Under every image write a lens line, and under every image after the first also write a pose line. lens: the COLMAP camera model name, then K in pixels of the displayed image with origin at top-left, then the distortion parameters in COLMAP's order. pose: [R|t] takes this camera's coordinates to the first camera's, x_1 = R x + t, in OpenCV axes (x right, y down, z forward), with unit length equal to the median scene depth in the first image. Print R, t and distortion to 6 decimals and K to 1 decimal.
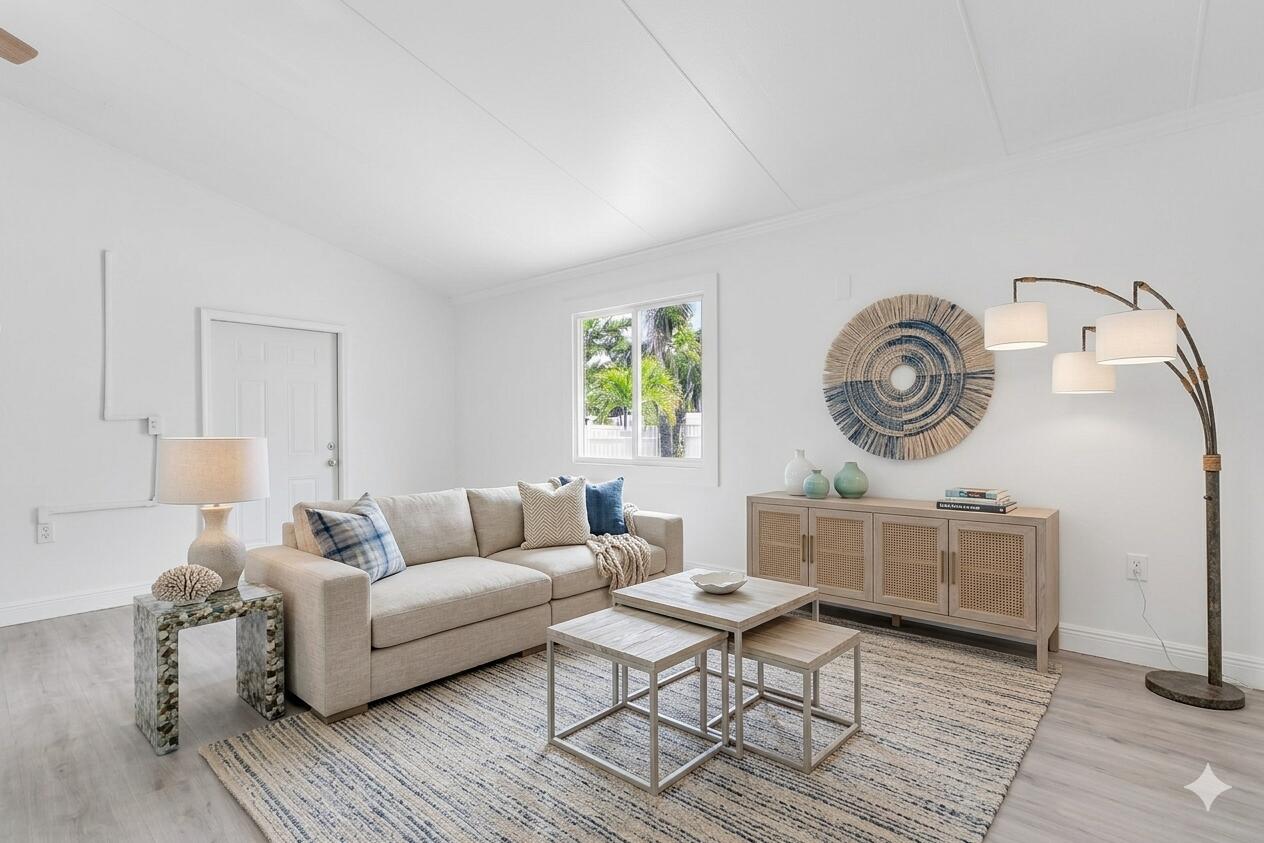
lens RADIAL K [[575.2, 0, 625.1], [0, 575.2, 425.4], [0, 0, 1]] dist [0.003889, 0.000126]
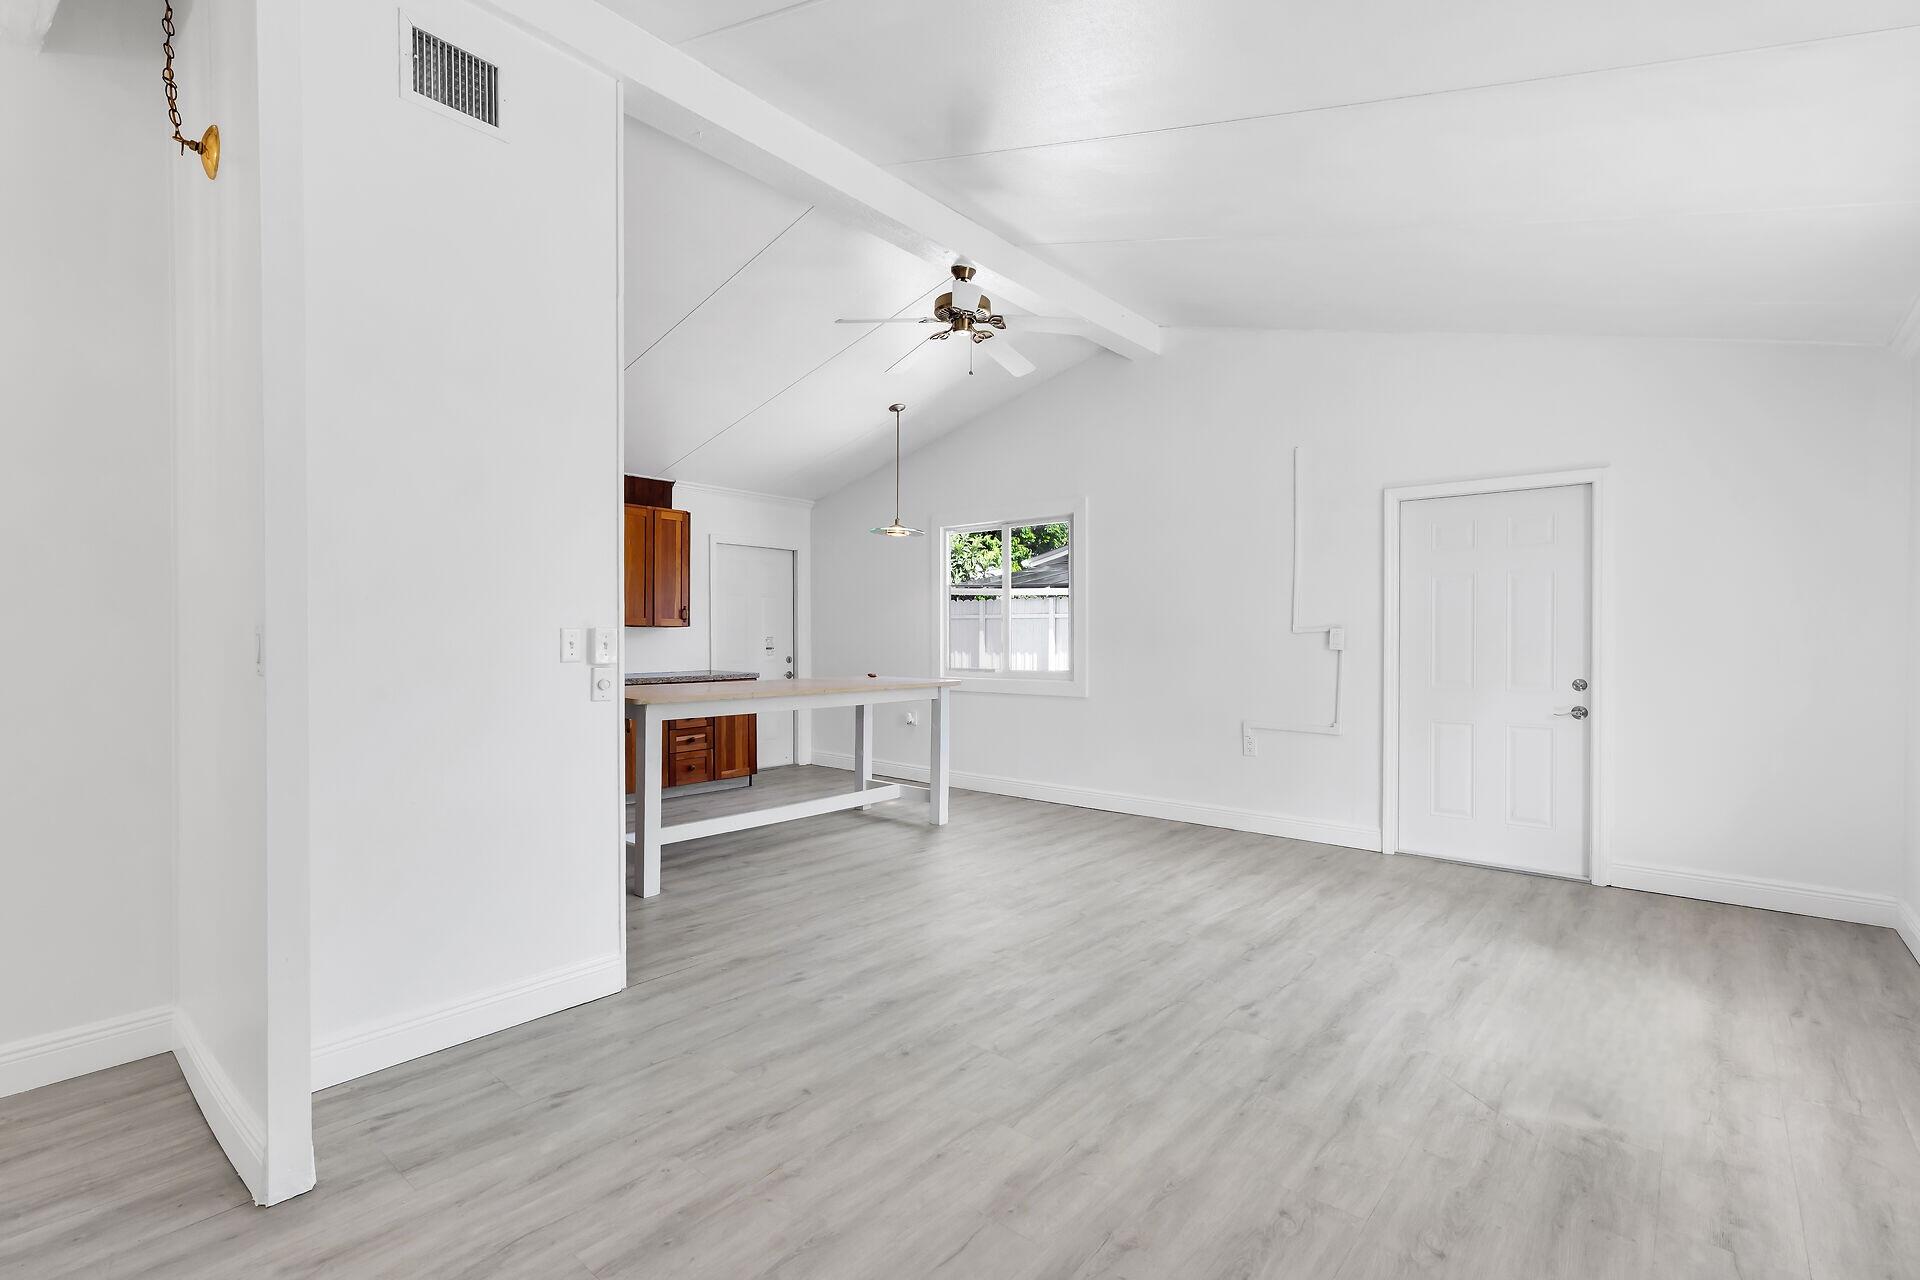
lens RADIAL K [[873.7, 0, 976.8], [0, 873.7, 638.8], [0, 0, 1]] dist [0.003889, 0.000126]
pose [[0.012183, 0.007643, -0.999897, 0.464045], [-0.008296, 0.999937, 0.007543, -0.004576], [0.999891, 0.008203, 0.012245, 0.458819]]
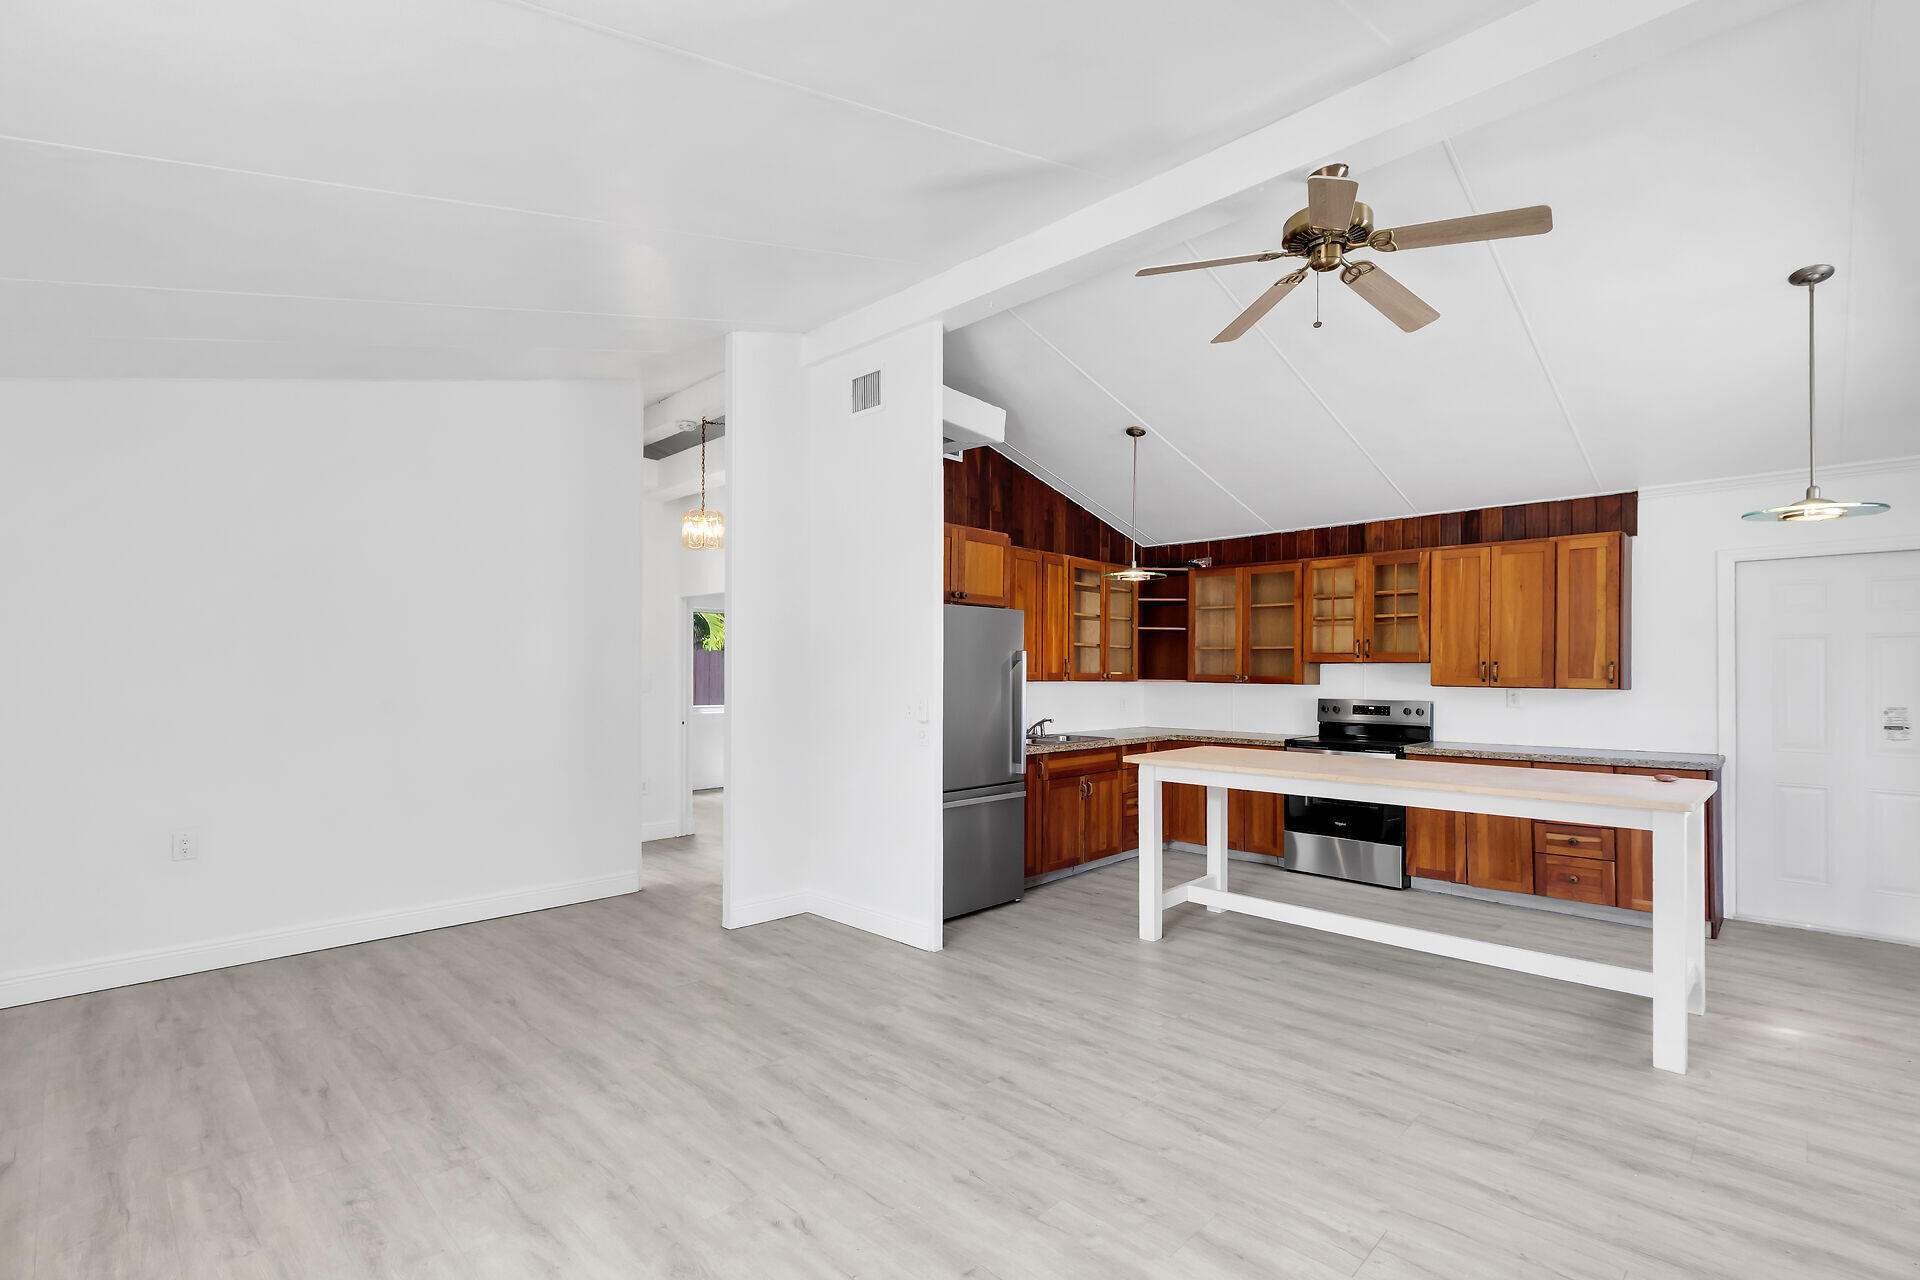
lens RADIAL K [[873.7, 0, 952.5], [0, 873.7, 664.7], [0, 0, 1]] dist [0.003889, 0.000126]
pose [[-0.997048, 0.001465, 0.076767, -0.388303], [0.000840, 0.999966, -0.008169, -0.037032], [-0.076776, -0.008081, -0.997016, 1.224996]]
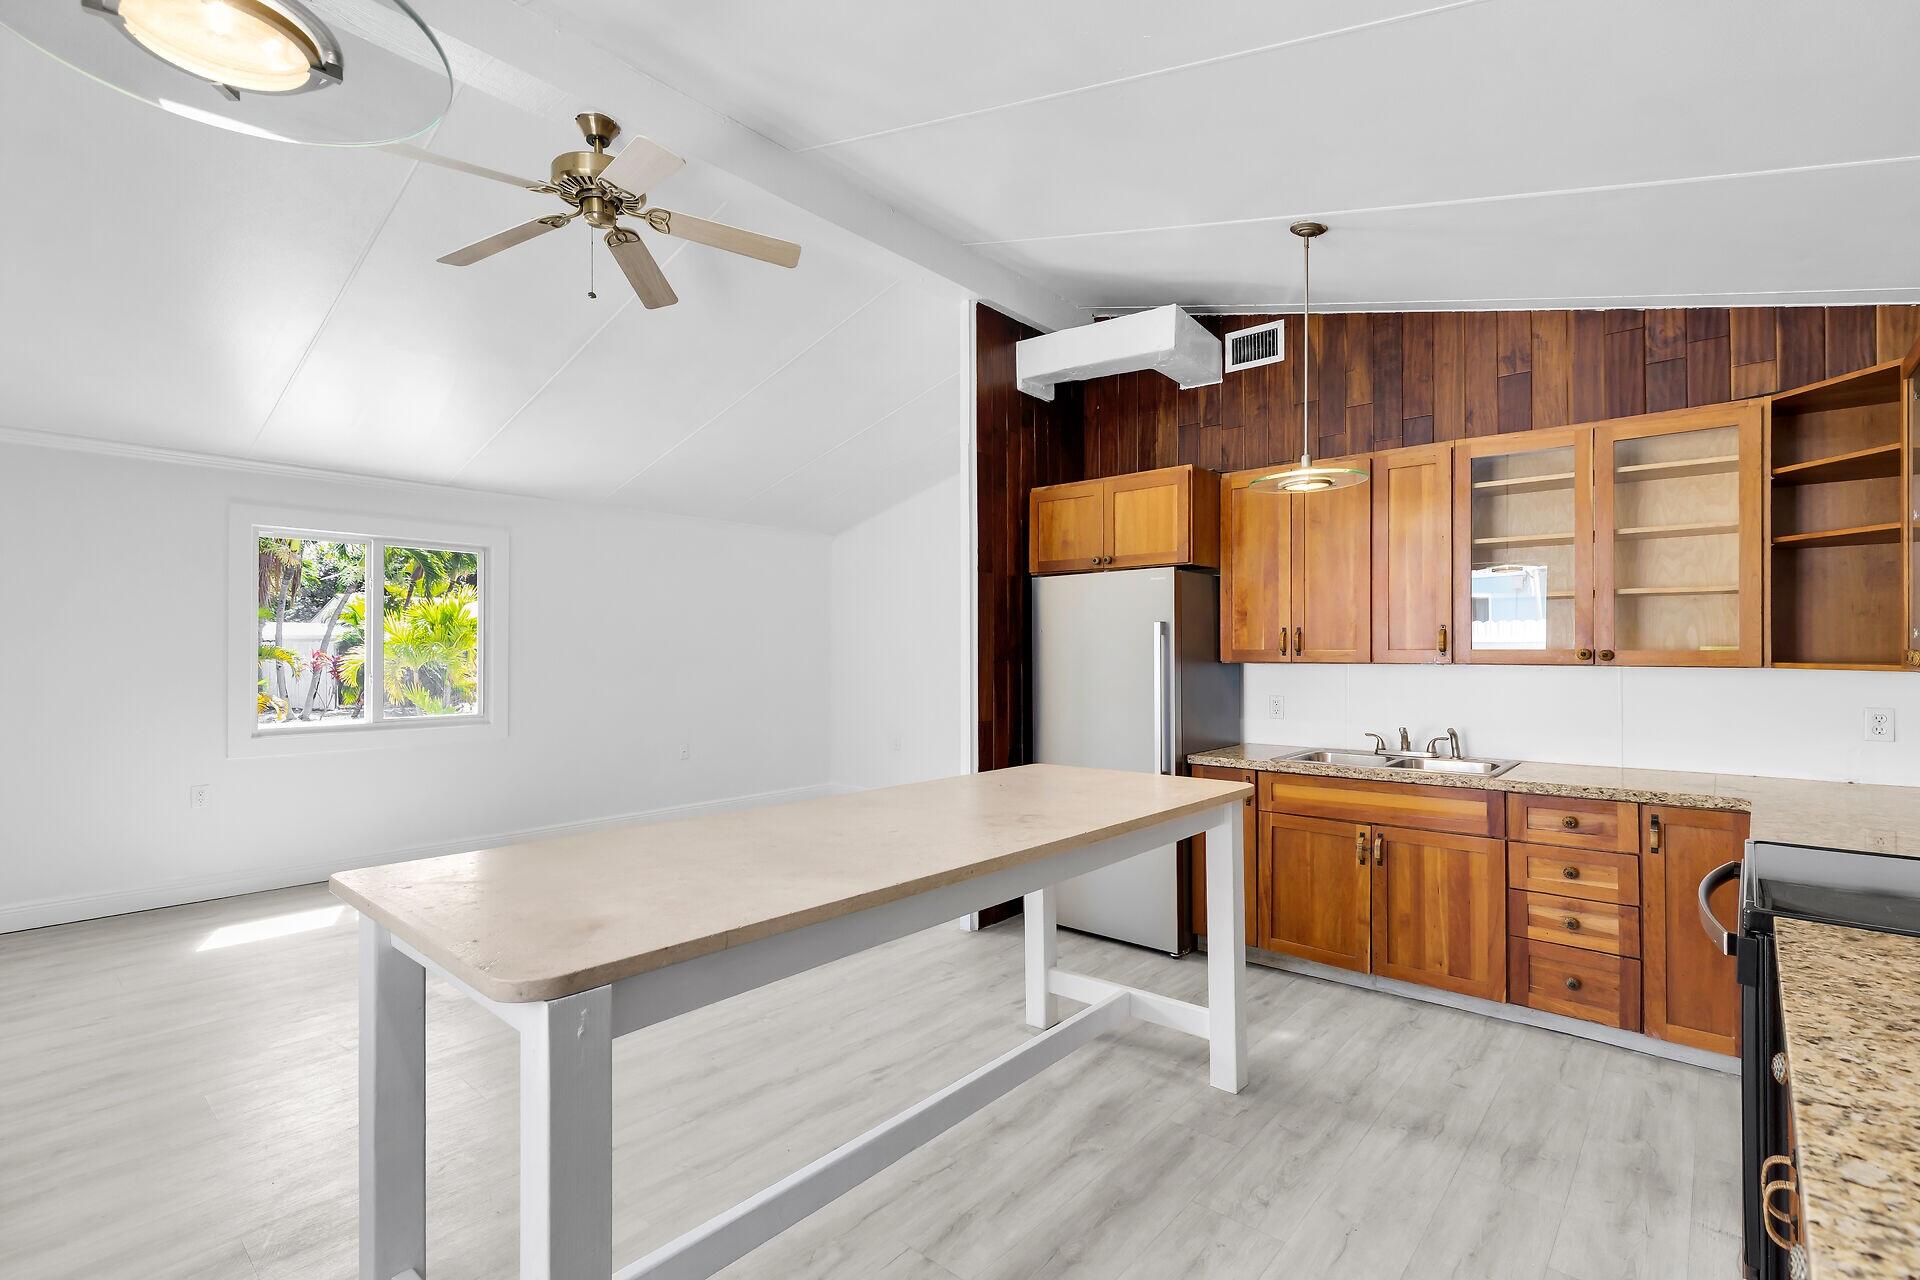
lens RADIAL K [[873.7, 0, 958.8], [0, 873.7, 646.9], [0, 0, 1]] dist [0.003889, 0.000126]
pose [[0.029472, 0.014634, 0.999458, -1.355315], [0.004292, 0.999882, -0.014767, -0.026889], [-0.999556, 0.004725, 0.029406, 0.139151]]
